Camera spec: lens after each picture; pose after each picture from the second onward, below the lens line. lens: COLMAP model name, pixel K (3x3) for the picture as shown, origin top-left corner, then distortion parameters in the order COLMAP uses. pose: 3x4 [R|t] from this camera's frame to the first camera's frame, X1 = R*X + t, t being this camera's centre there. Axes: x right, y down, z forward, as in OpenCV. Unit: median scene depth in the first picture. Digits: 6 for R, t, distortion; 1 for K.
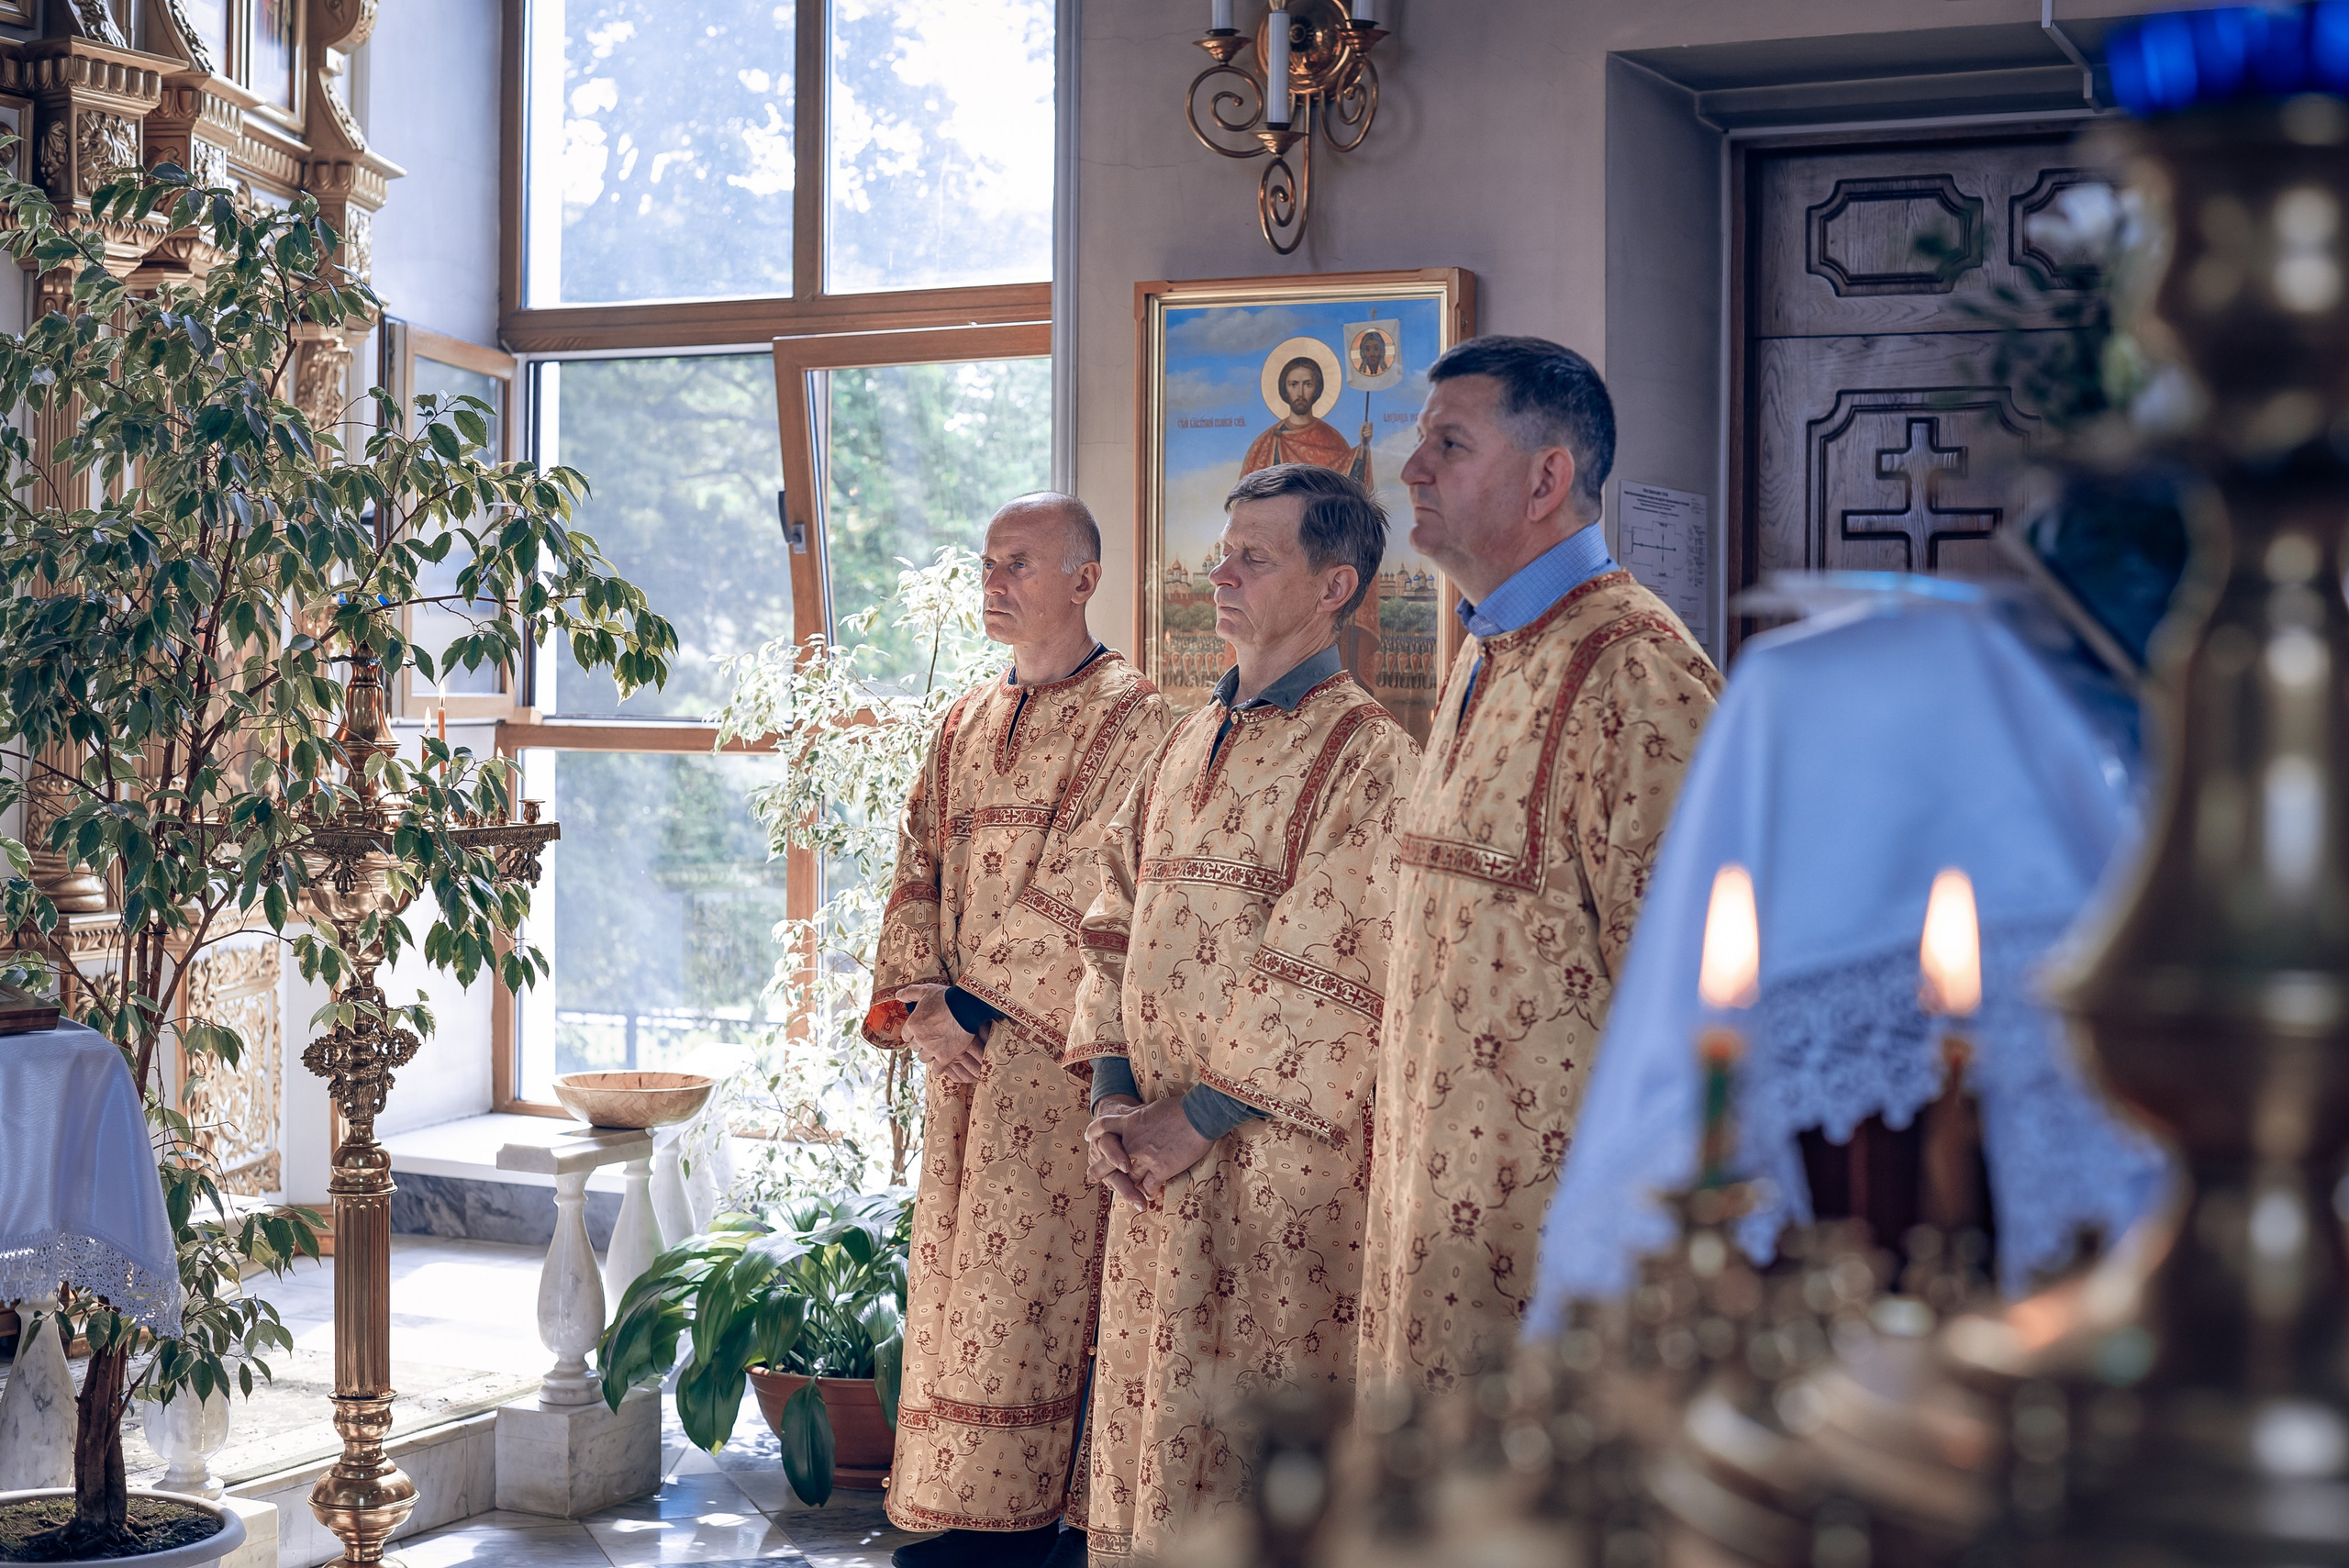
lens RADIAL K [[3552.1, 0, 1174.9], [0, 3552.1, 825.3], [0, 0, 1]] dist [-0.100650, 0.030574]
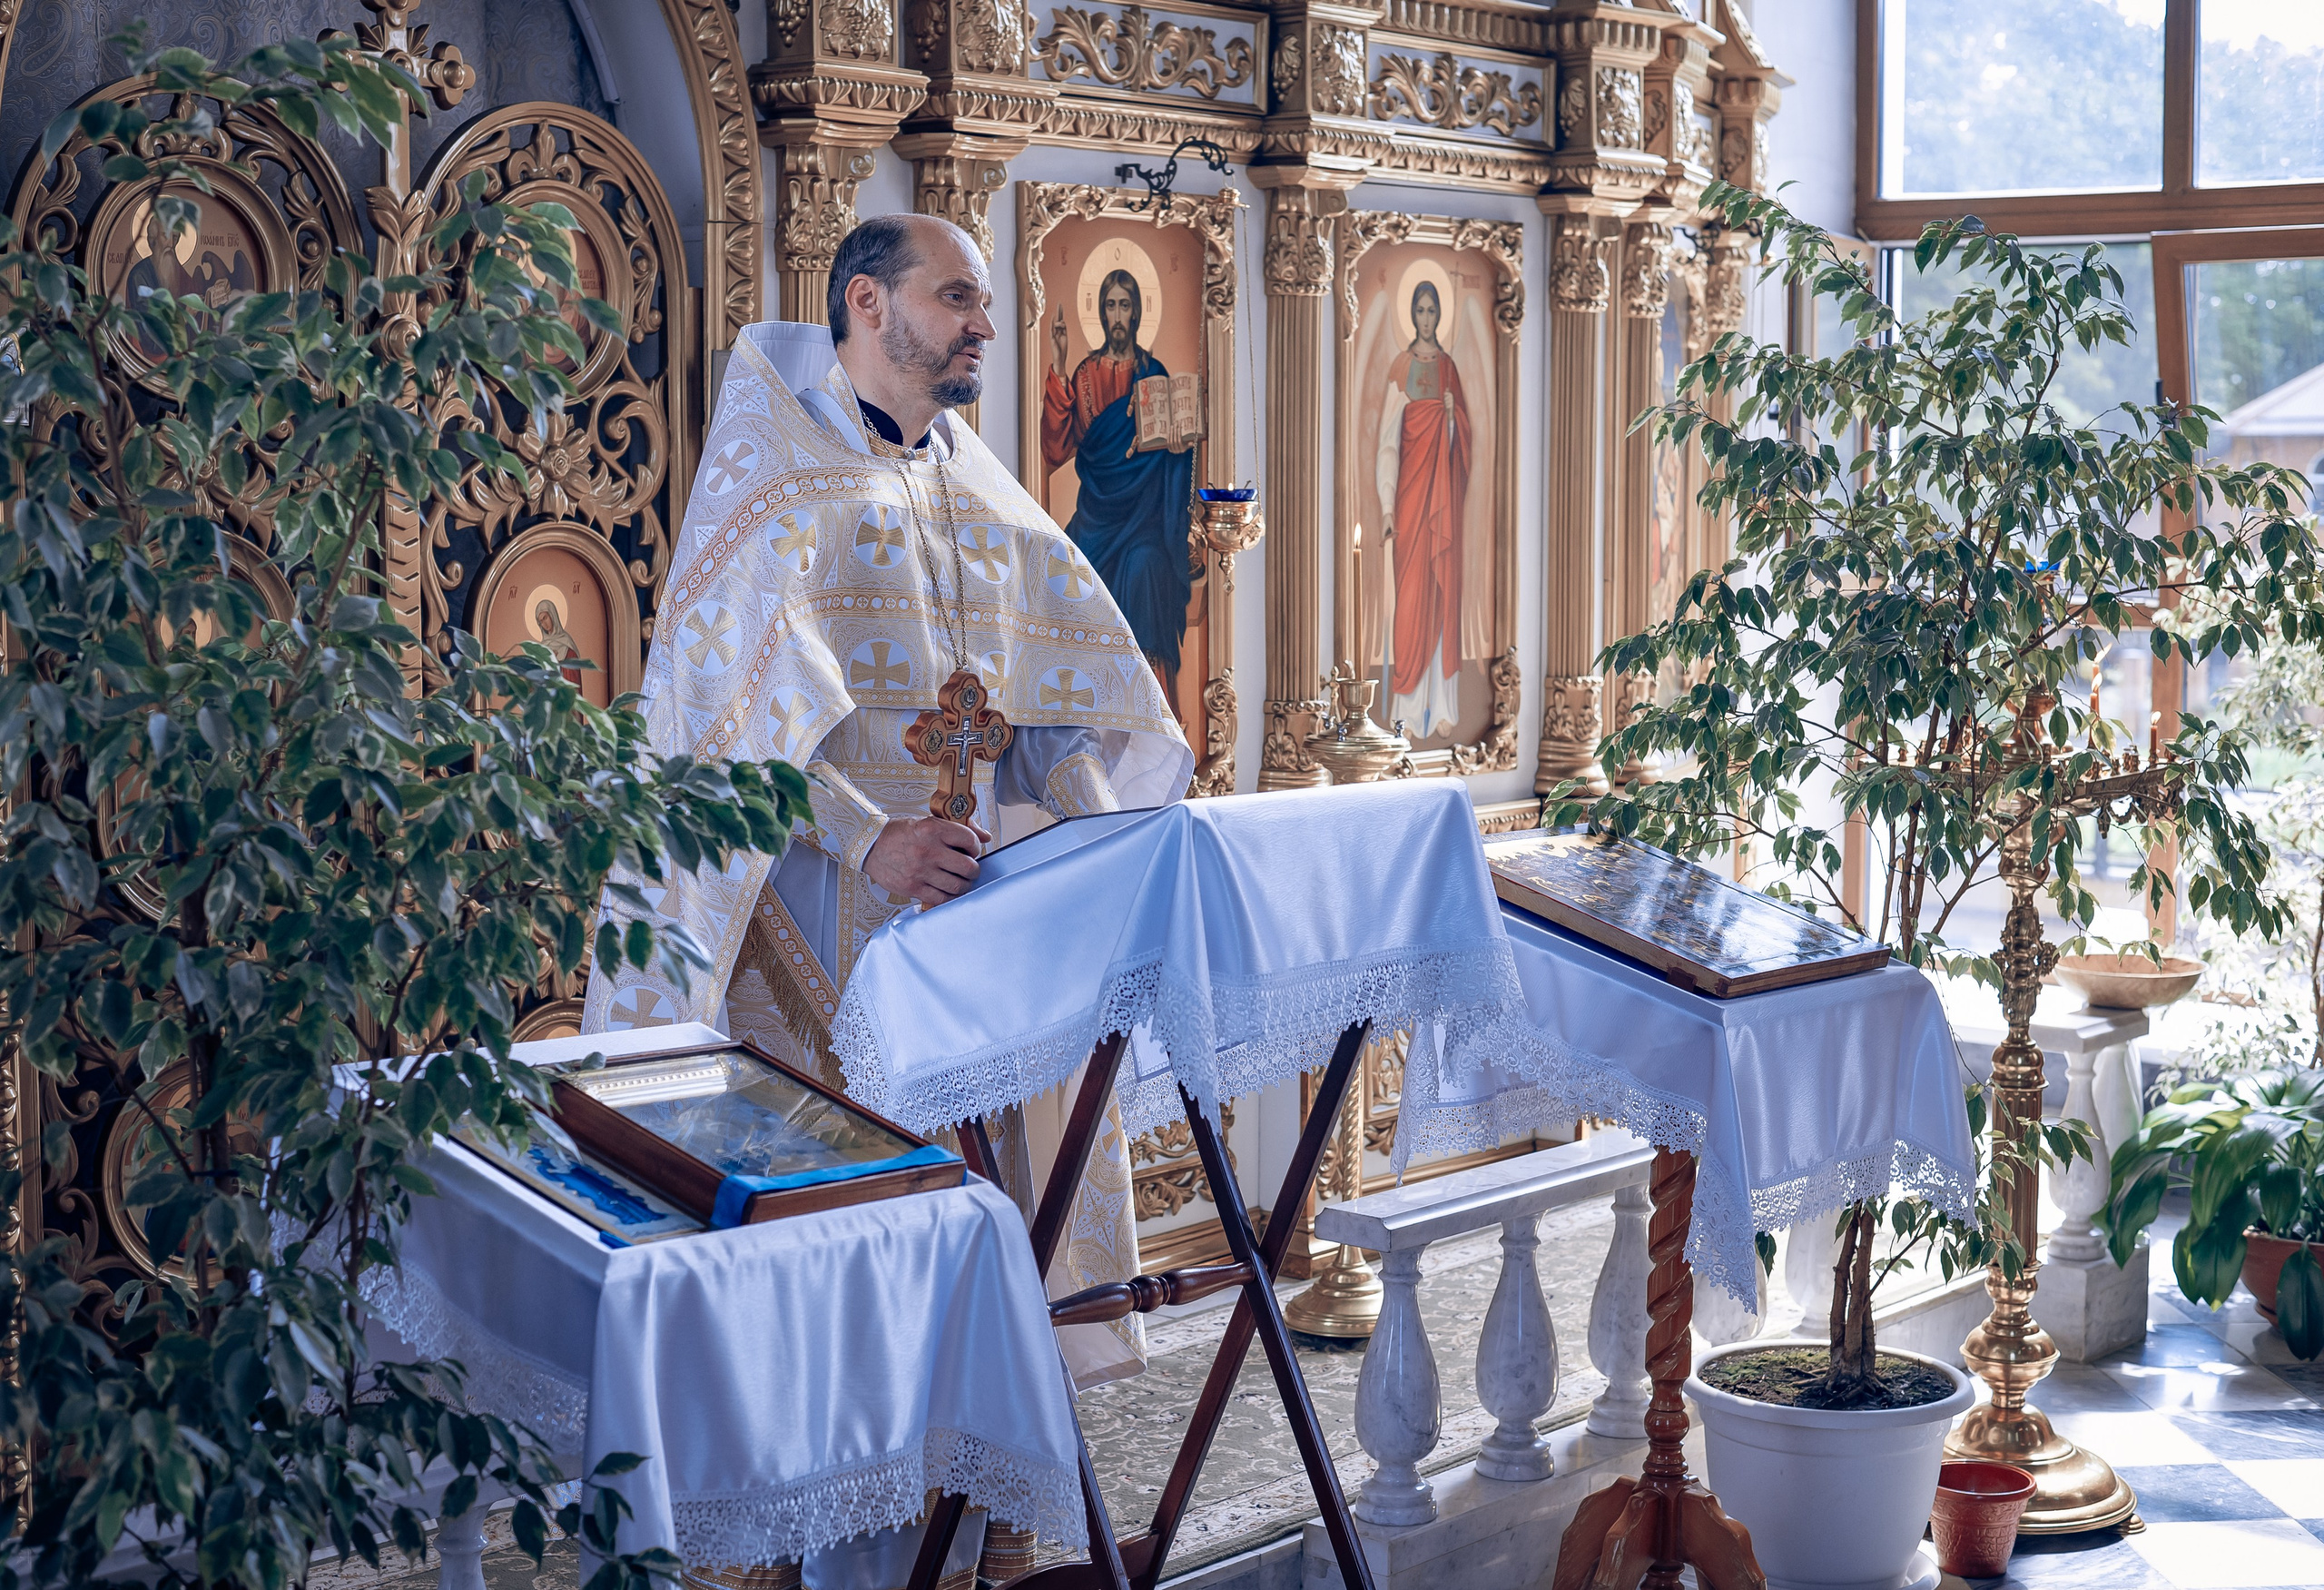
lens RADIAL K [[3682.6, 0, 1162.0], [0, 3682.6, 795.0], [0, 0, 1]] dist [-0.042783, 0.010784]
pose [[0.970490, 0.016696, -0.240564, -0.177119], [-0.001789, 0.998071, 0.062050, -0.051796], [0.241136, -0.059789, 0.968648, -0.171954]]
